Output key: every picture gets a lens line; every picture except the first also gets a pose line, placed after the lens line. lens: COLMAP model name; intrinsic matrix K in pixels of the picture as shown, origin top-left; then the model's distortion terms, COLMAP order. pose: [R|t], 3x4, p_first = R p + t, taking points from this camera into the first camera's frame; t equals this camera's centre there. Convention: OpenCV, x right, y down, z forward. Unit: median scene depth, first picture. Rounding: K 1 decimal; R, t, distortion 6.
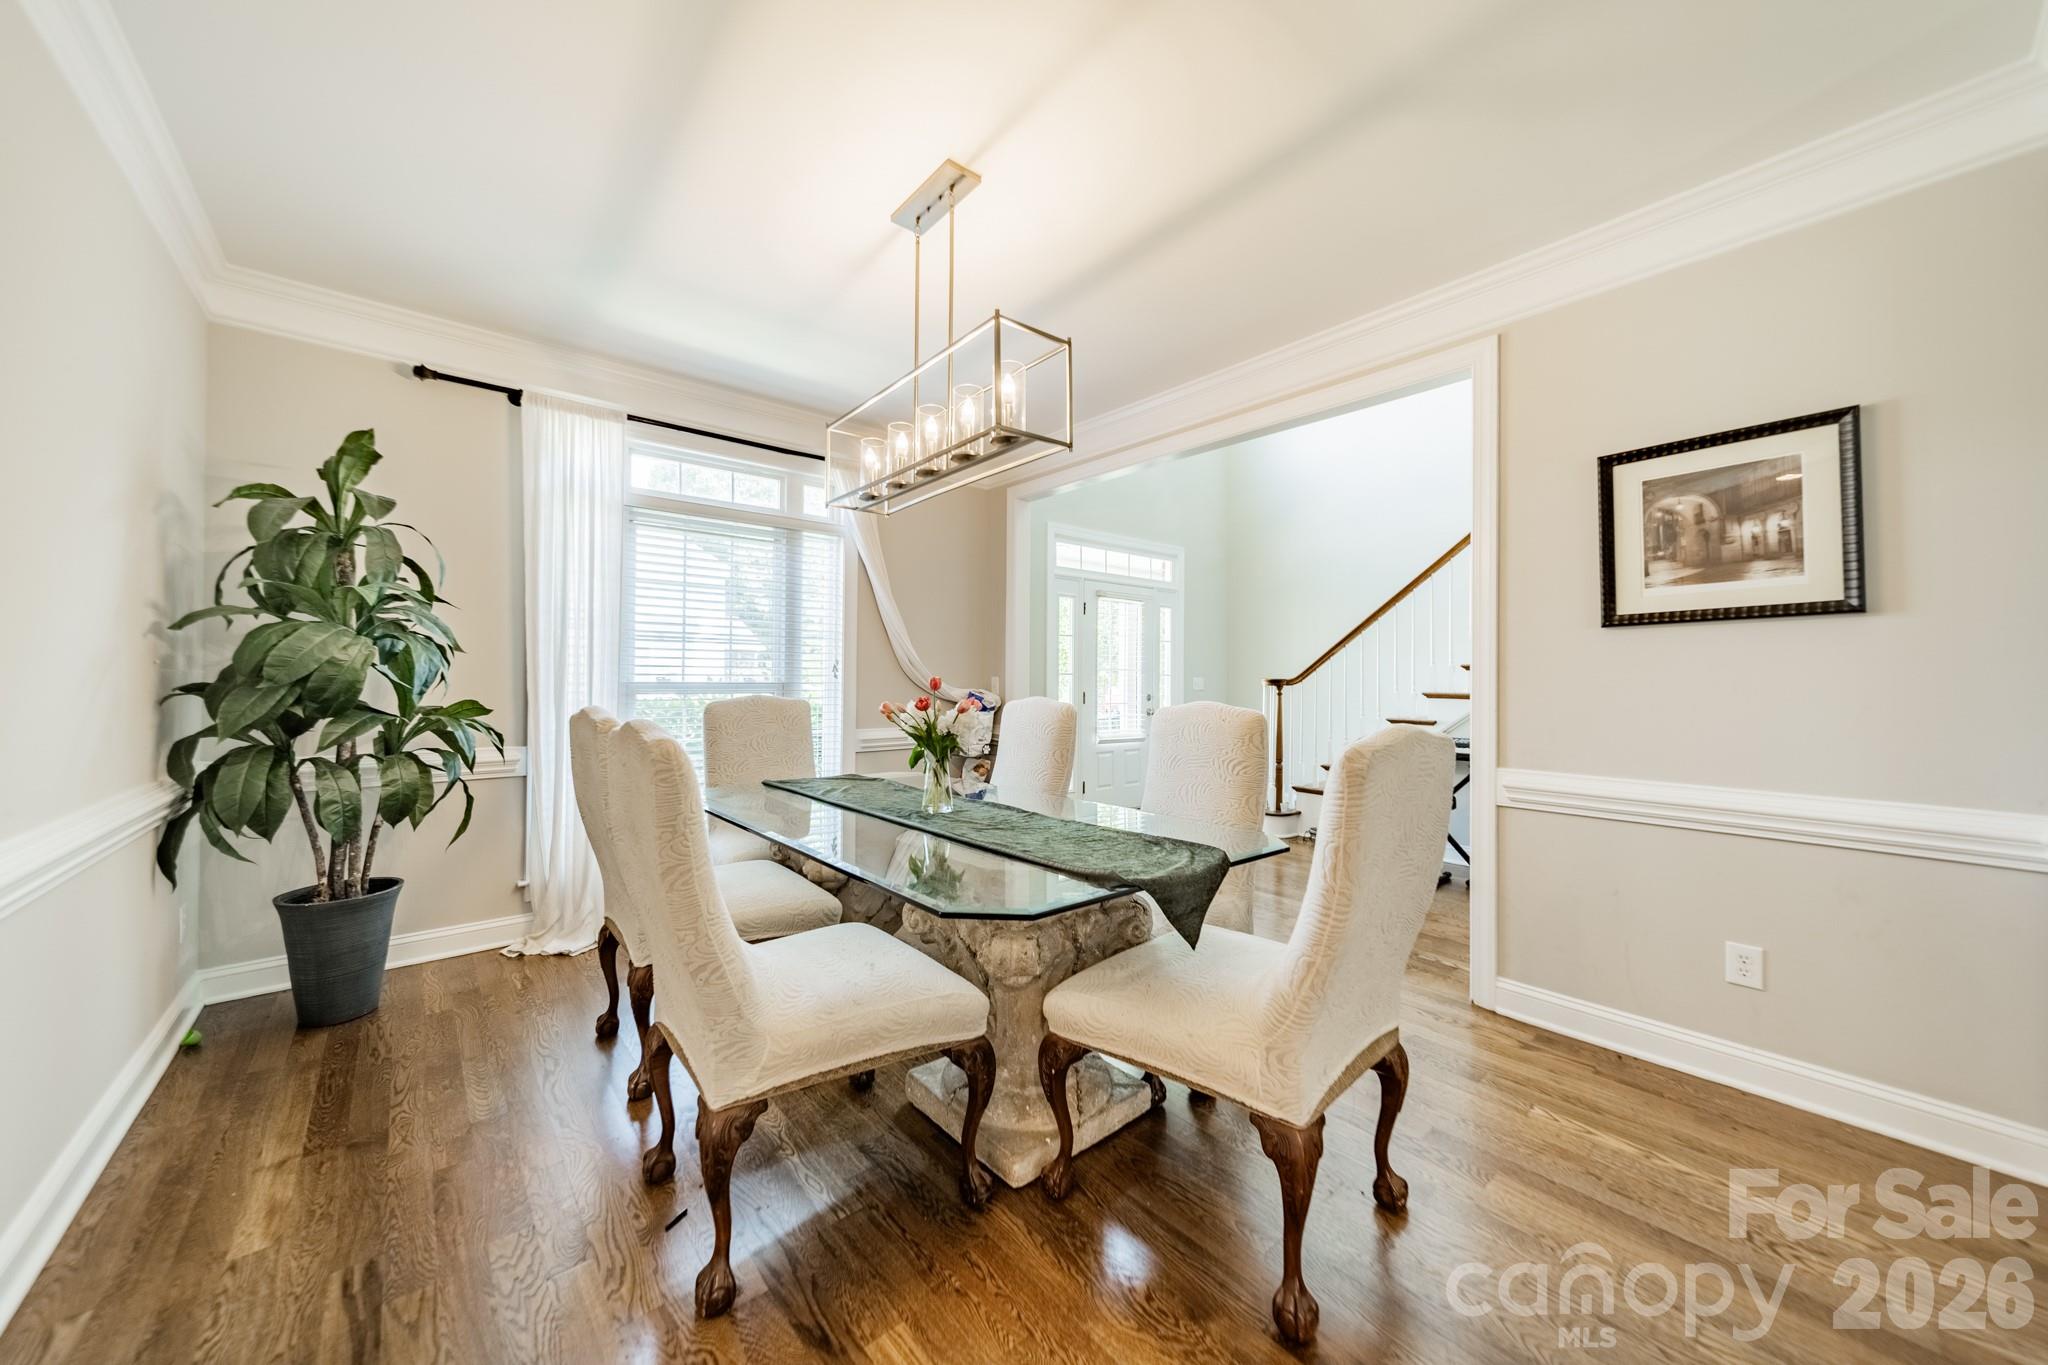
lens RADIAL K [[719.5, 0, 1031.9], [0, 719.5, 681.5], [0, 0, 1]] dist [0.006446, -0.000066]
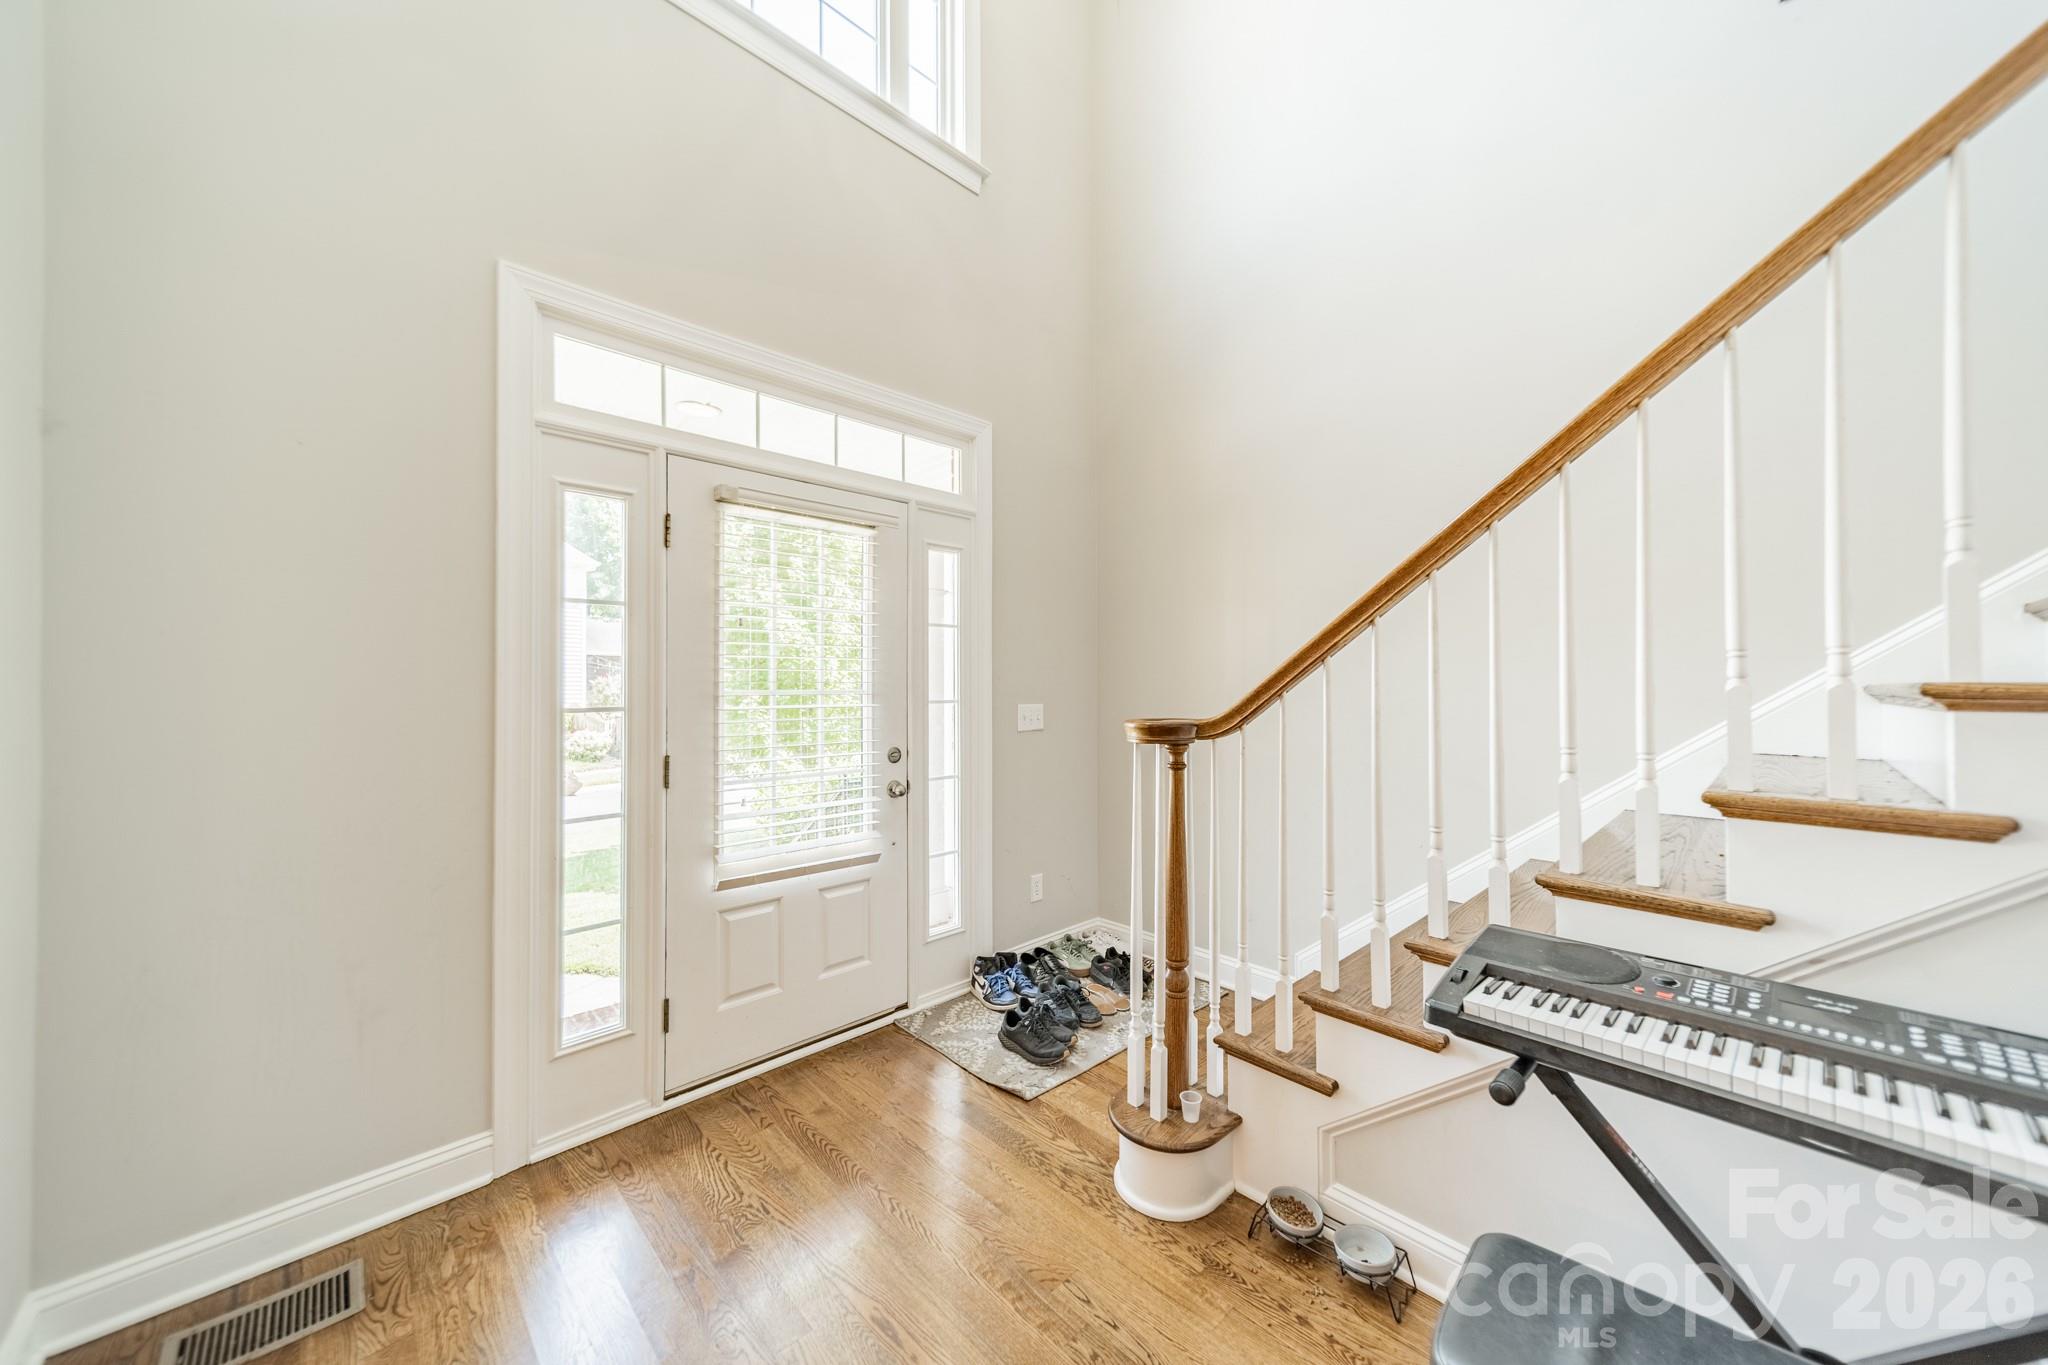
lens RADIAL K [[719.5, 0, 1016.6], [0, 719.5, 680.5], [0, 0, 1]] dist [0.006446, -0.000066]
pose [[0.999585, -0.001057, 0.028777, 0.241939], [0.001561, 0.999846, -0.017496, -0.016768], [-0.028754, 0.017534, 0.999433, 0.619084]]
